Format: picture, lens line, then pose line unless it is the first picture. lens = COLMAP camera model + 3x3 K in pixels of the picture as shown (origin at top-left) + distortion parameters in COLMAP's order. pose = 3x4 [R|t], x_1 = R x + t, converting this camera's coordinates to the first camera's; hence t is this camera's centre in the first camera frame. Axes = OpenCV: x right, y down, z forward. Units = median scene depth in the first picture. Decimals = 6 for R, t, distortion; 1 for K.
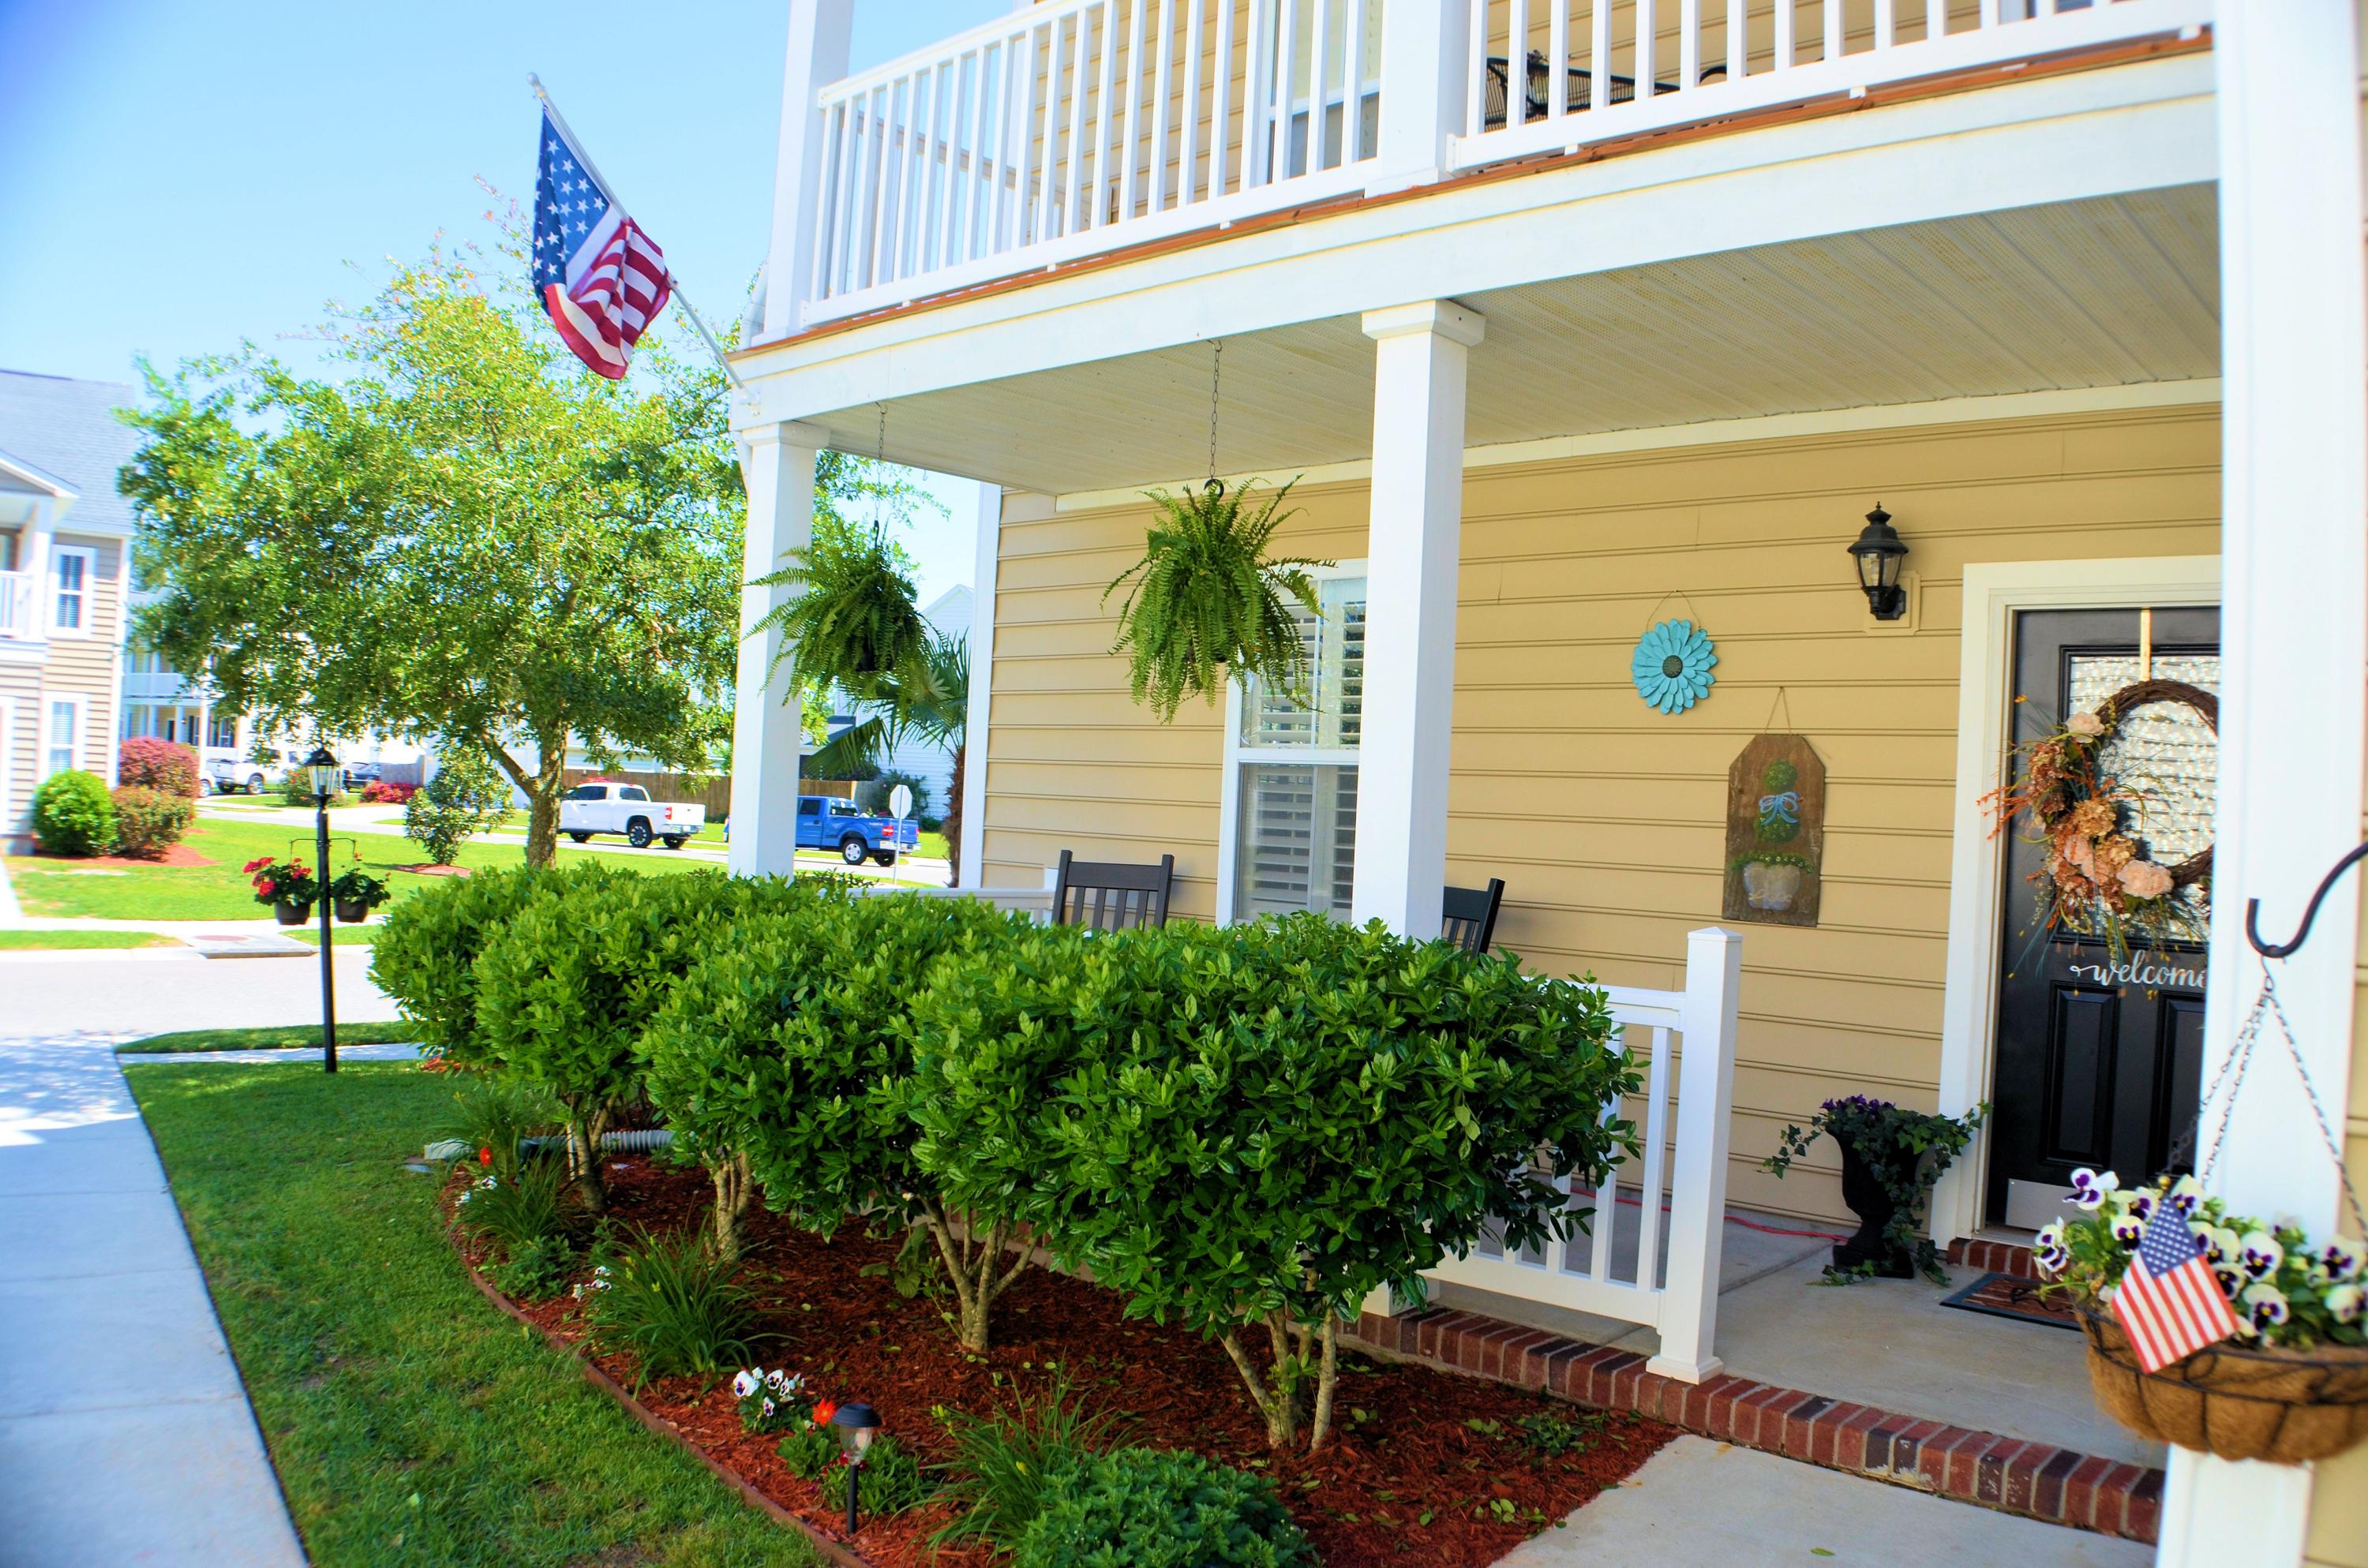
lens RADIAL K [[1779.0, 0, 1184.0], [0, 1779.0, 784.0], [0, 0, 1]] dist [-0.162875, 0.026583]
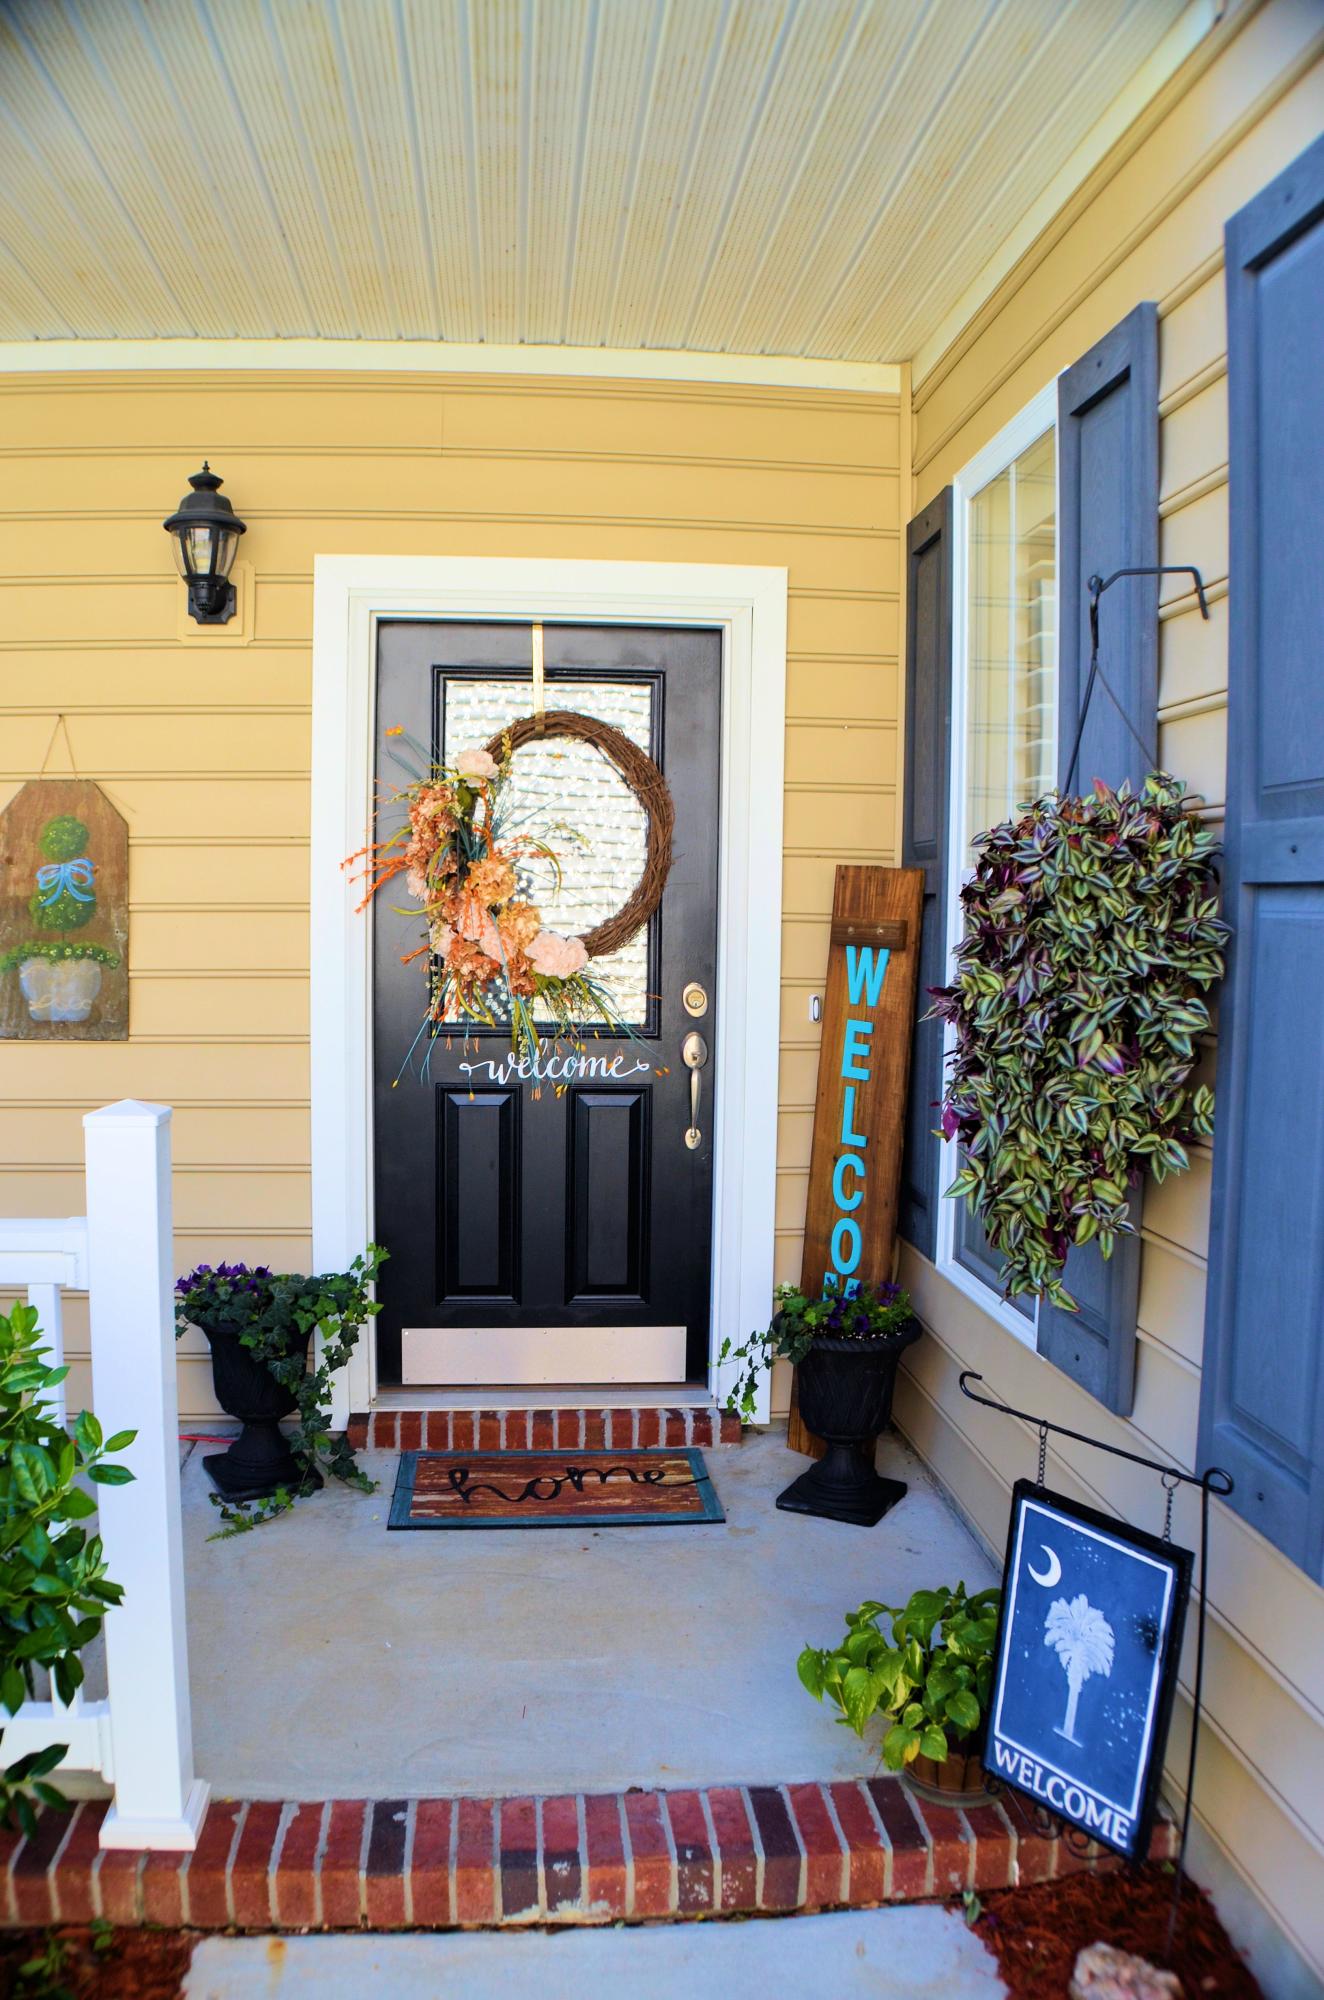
lens RADIAL K [[1502.7, 0, 637.1], [0, 1502.7, 1033.3], [0, 0, 1]] dist [-0.162875, 0.026583]
pose [[0.679791, -0.103955, 0.726001, 0.059945], [0.012639, 0.991417, 0.130124, -0.000058], [-0.733297, -0.079281, 0.675270, 0.463311]]
